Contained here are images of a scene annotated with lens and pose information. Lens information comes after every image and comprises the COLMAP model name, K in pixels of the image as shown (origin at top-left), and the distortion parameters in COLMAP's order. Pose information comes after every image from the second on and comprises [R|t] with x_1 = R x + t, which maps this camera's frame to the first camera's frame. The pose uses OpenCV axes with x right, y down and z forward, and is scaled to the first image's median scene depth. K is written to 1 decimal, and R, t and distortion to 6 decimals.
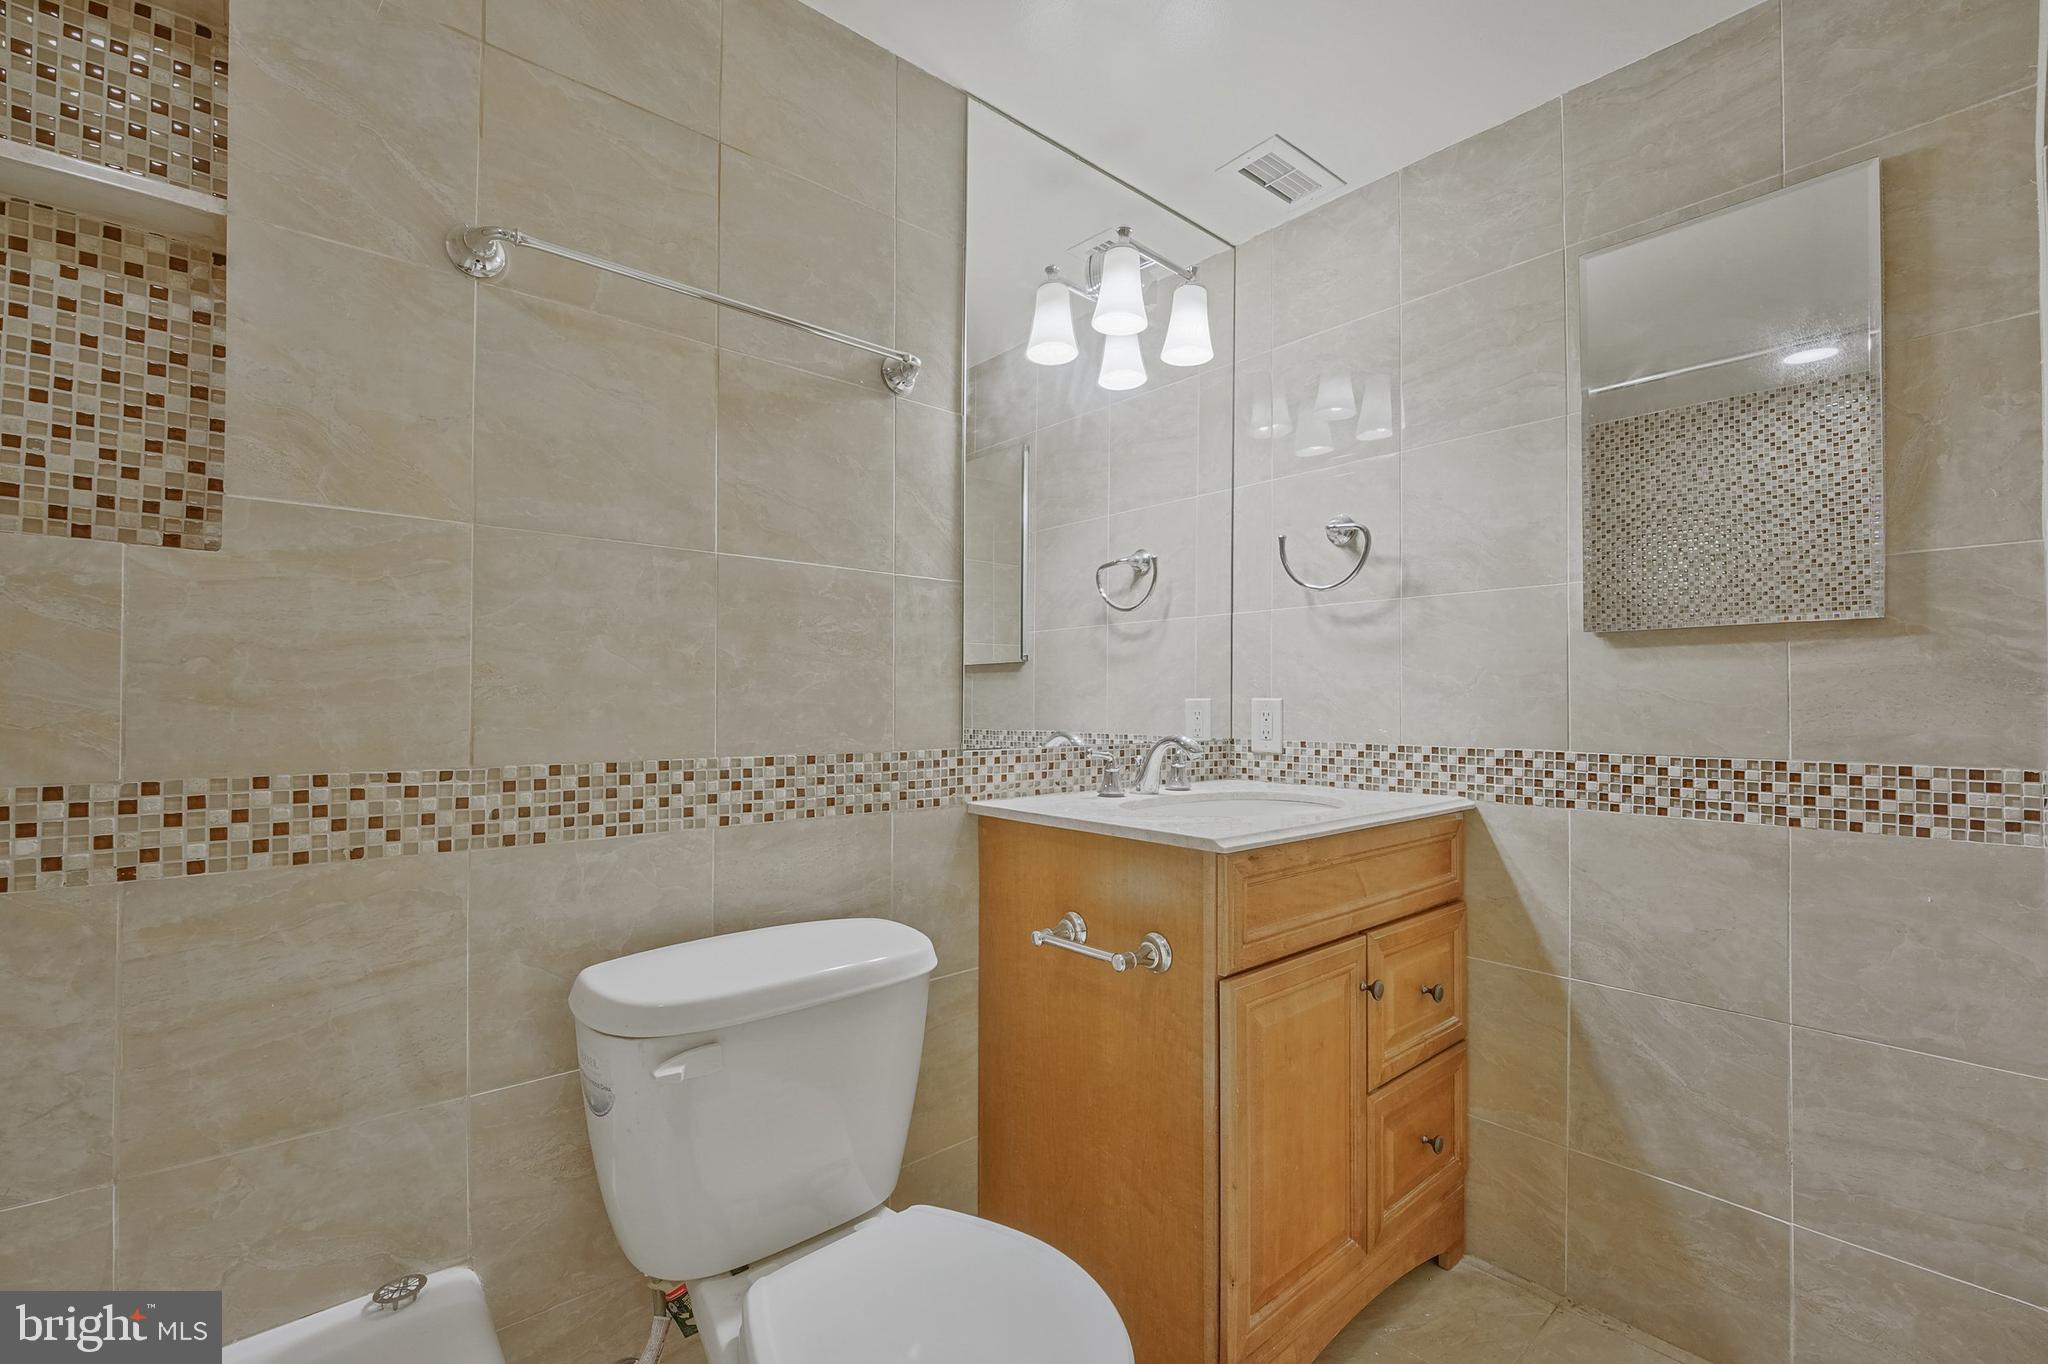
lens RADIAL K [[886.1, 0, 1022.3], [0, 886.1, 691.9], [0, 0, 1]] dist [-0.004852, -0.004255]
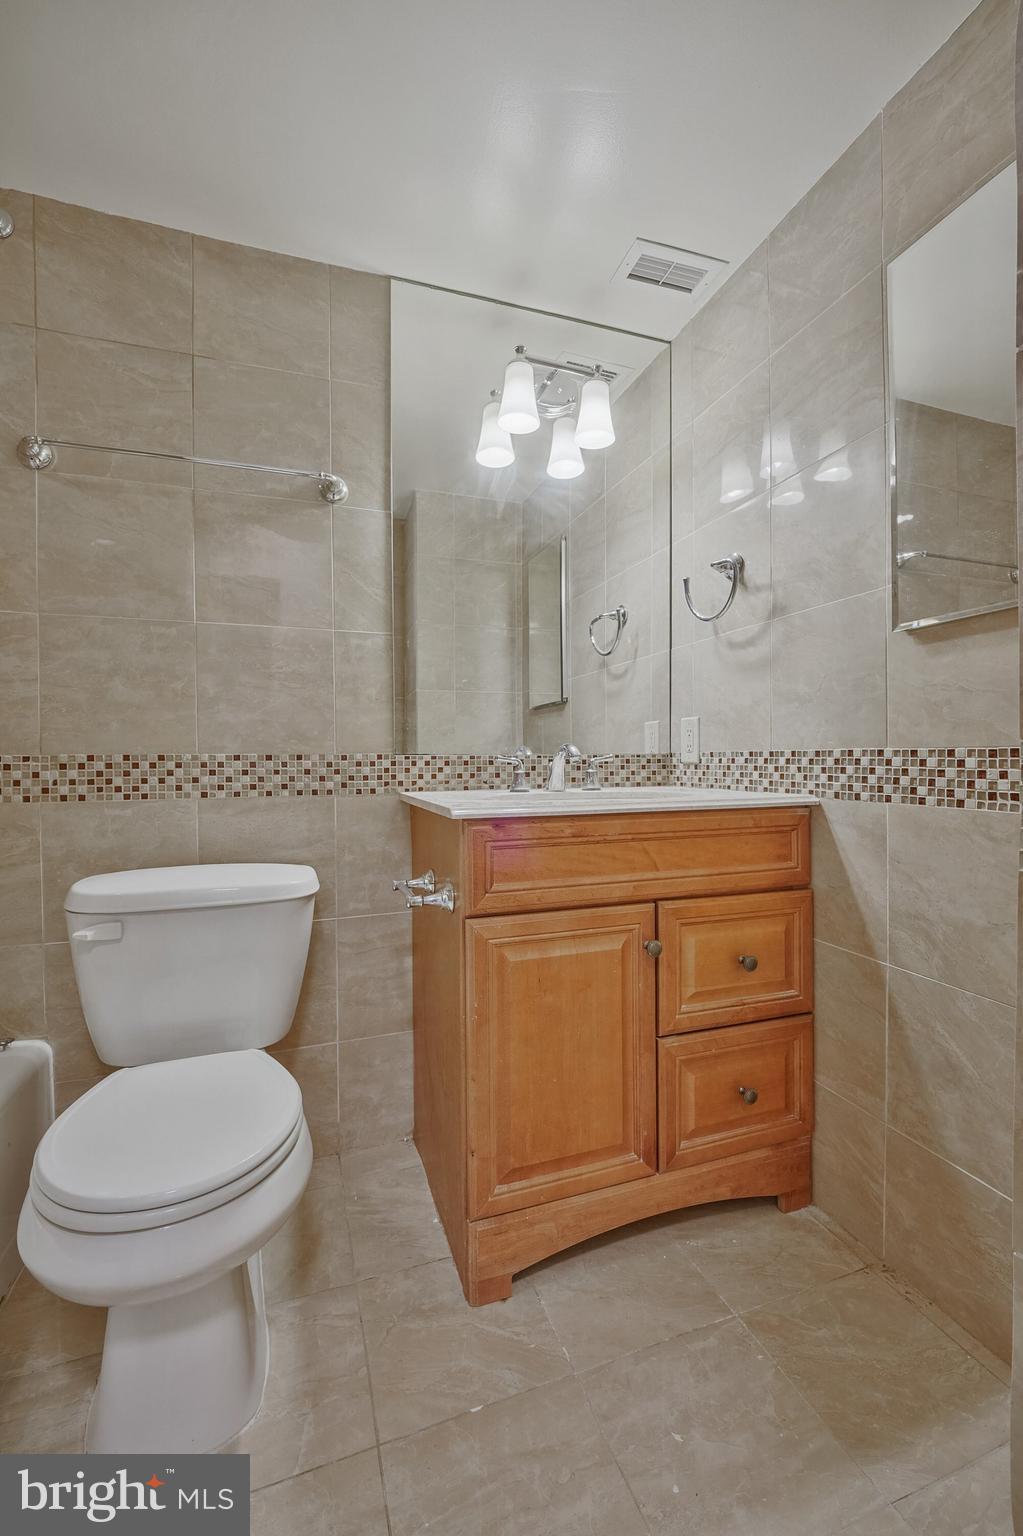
lens RADIAL K [[664.6, 0, 596.7], [0, 664.6, 775.9], [0, 0, 1]] dist [-0.004852, -0.004255]
pose [[0.926864, -0.005038, -0.375364, 0.635680], [0.013782, 0.999692, 0.020616, 0.084317], [0.375145, -0.024281, 0.926648, 0.153672]]
